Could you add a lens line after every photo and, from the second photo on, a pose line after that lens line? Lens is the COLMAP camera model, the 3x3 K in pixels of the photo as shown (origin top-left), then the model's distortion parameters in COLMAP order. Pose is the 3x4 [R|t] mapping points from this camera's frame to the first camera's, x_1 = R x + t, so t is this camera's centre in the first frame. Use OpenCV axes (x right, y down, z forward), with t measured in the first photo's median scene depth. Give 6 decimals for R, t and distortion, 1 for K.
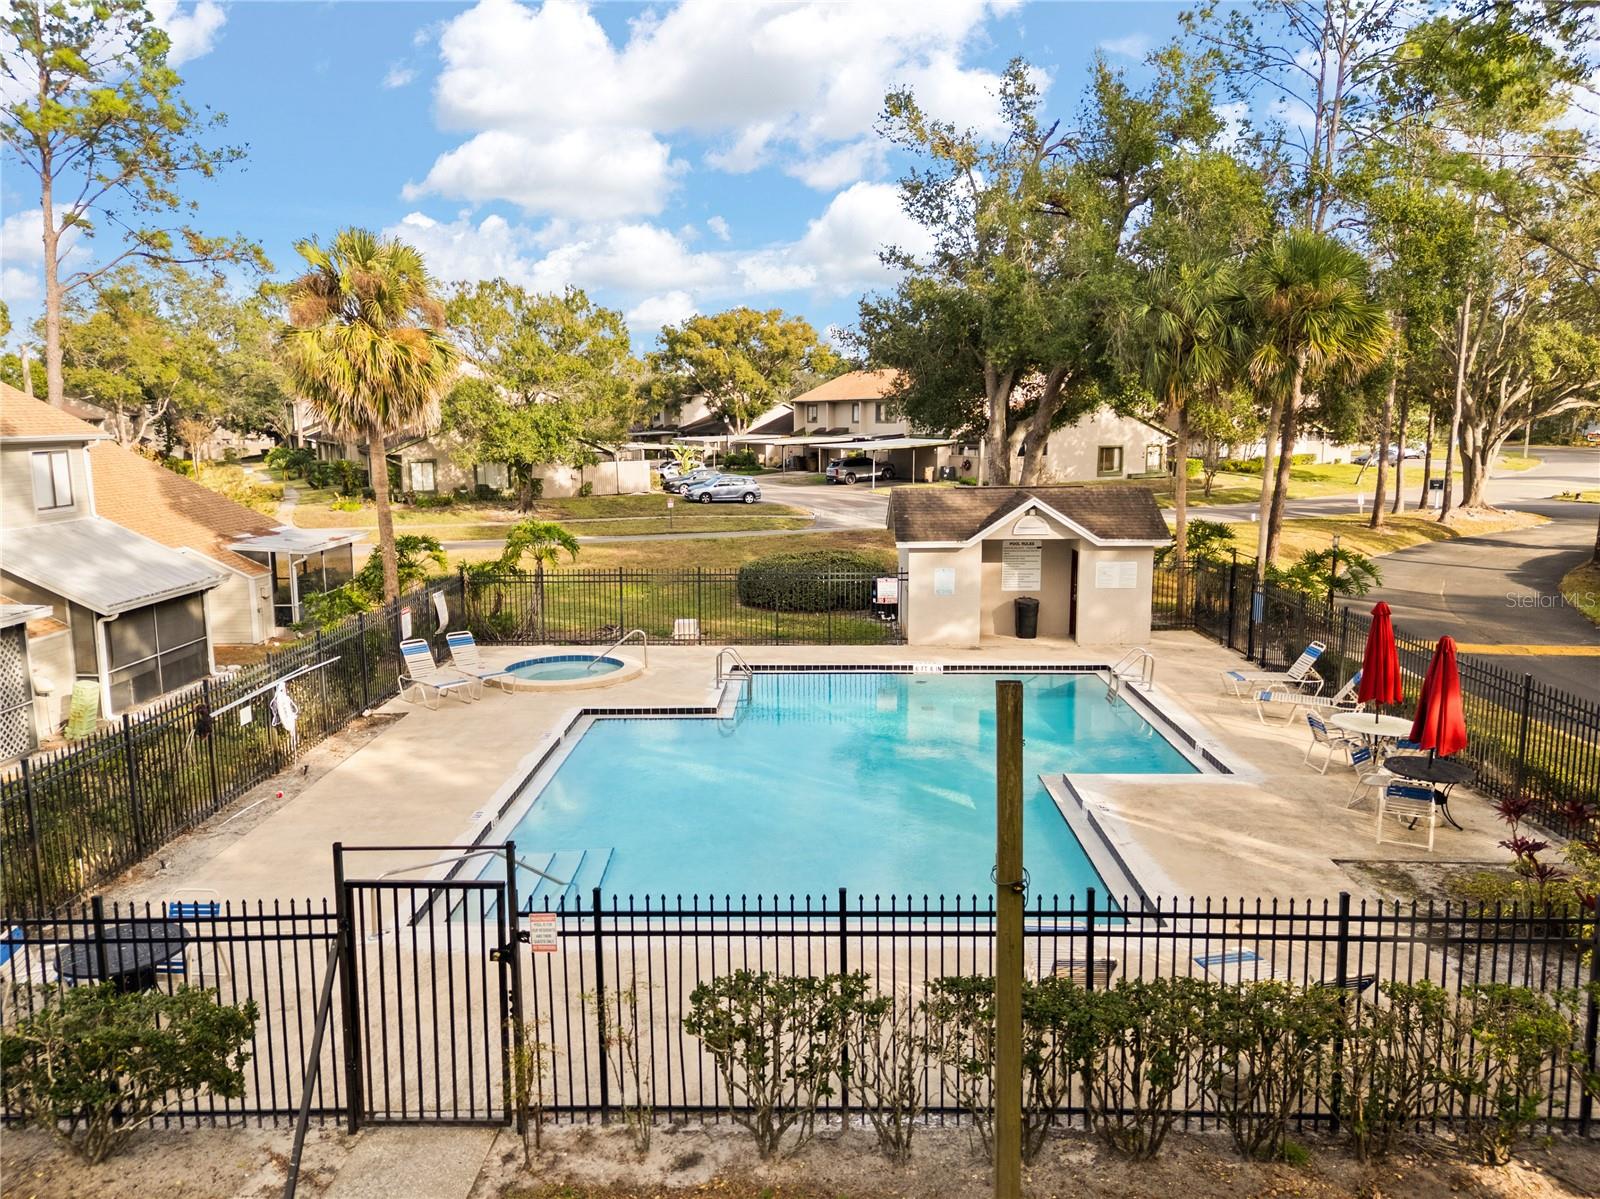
lens RADIAL K [[1167.9, 0, 791.5], [0, 1167.9, 601.2], [0, 0, 1]] dist [0.075009, -0.077155]
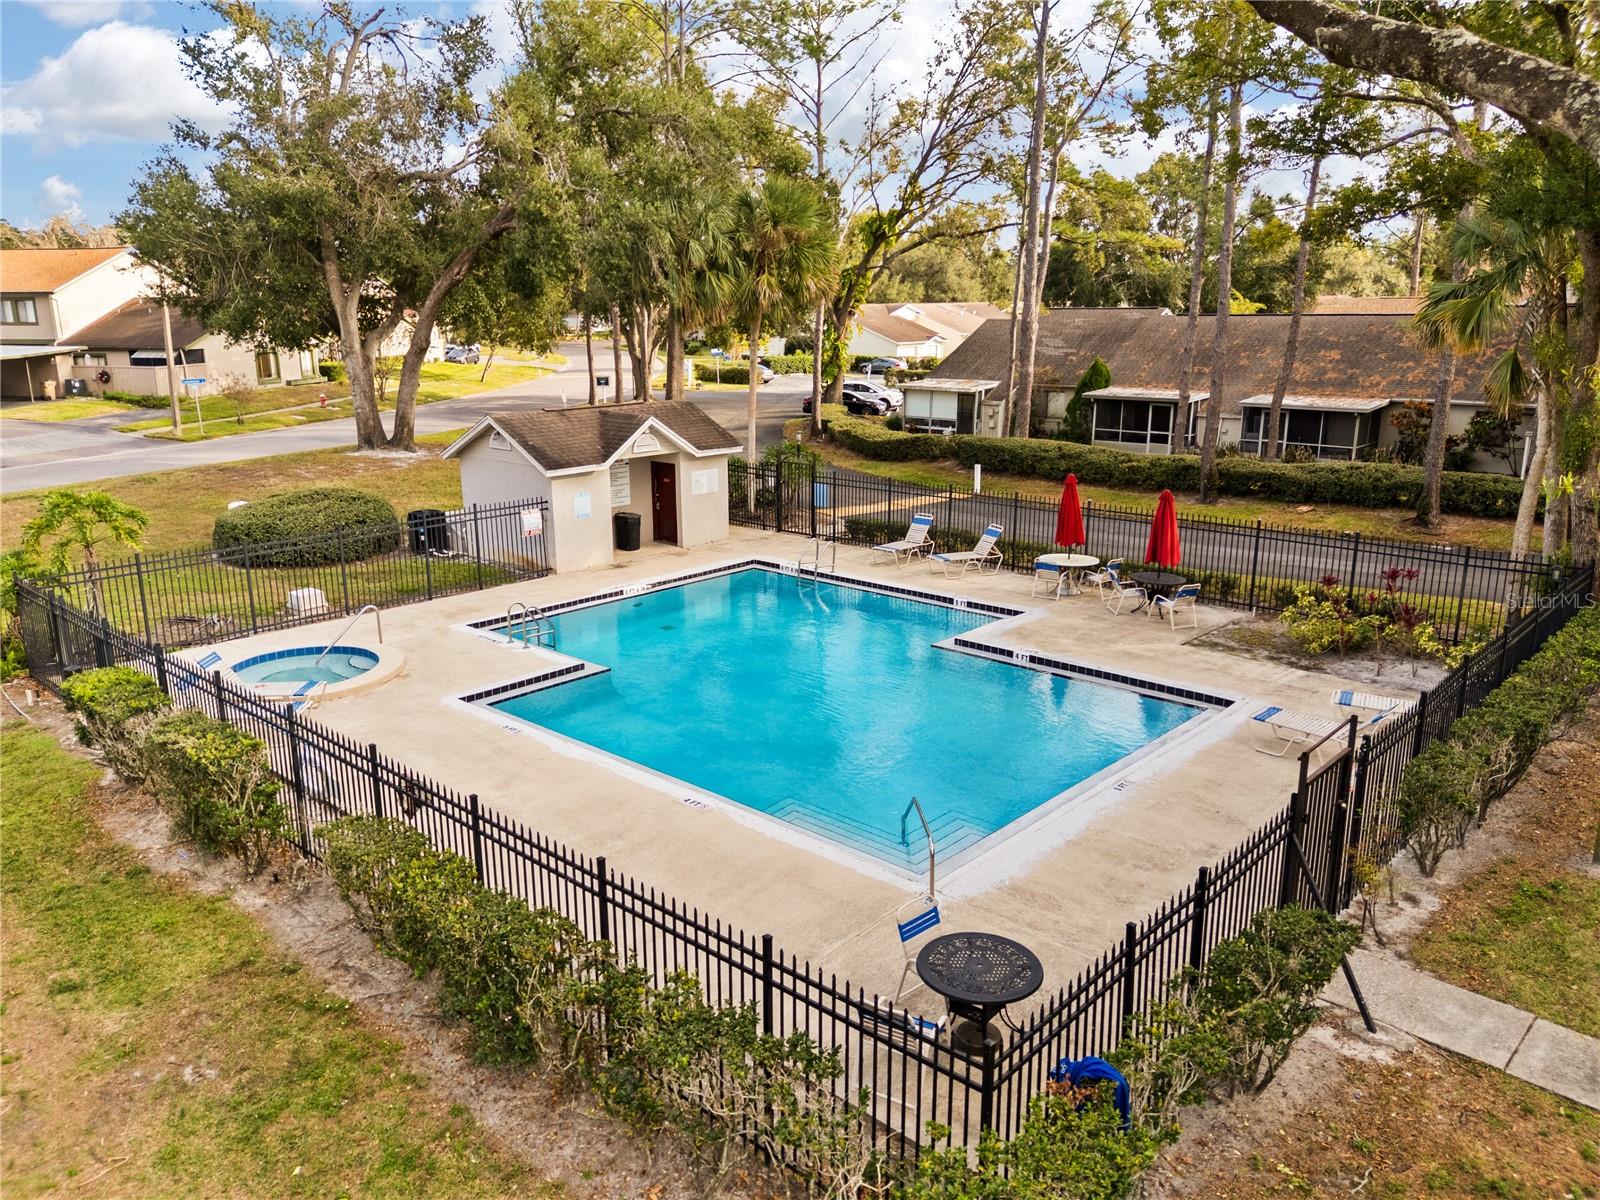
lens RADIAL K [[1167.9, 0, 791.5], [0, 1167.9, 601.7], [0, 0, 1]] dist [0.075009, -0.077155]
pose [[0.644035, -0.185324, 0.742208, -0.344178], [0.117996, 0.982667, 0.142977, -0.039606], [-0.755841, -0.004505, 0.654740, 0.134194]]
